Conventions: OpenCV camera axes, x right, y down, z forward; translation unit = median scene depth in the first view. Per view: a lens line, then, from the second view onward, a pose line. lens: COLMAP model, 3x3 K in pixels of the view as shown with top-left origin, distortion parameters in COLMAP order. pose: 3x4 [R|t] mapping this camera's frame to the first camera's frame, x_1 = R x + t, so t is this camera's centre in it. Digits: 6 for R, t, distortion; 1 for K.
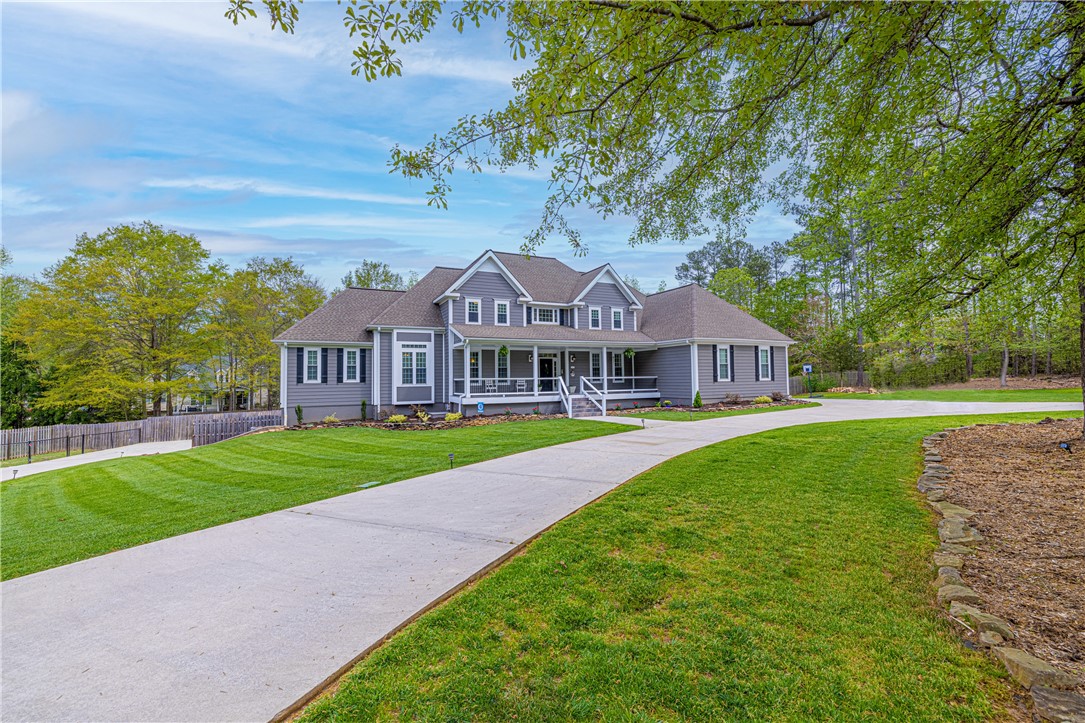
lens RADIAL K [[455.5, 0, 541.4], [0, 455.5, 354.7], [0, 0, 1]] dist [0.001291, 0.000235]
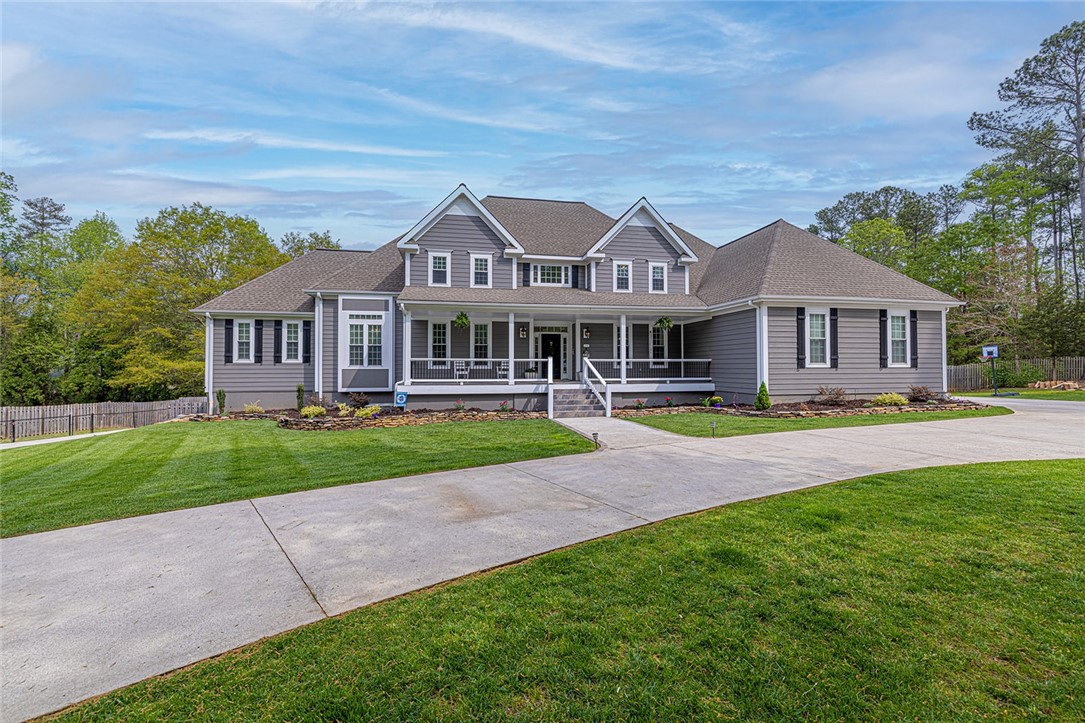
lens RADIAL K [[455.5, 0, 541.4], [0, 455.5, 354.7], [0, 0, 1]] dist [0.001291, 0.000235]
pose [[0.967336, 0.005158, -0.253444, 0.198308], [0.002418, 0.999560, 0.029573, 0.022612], [0.253485, -0.029220, 0.966898, 0.316921]]
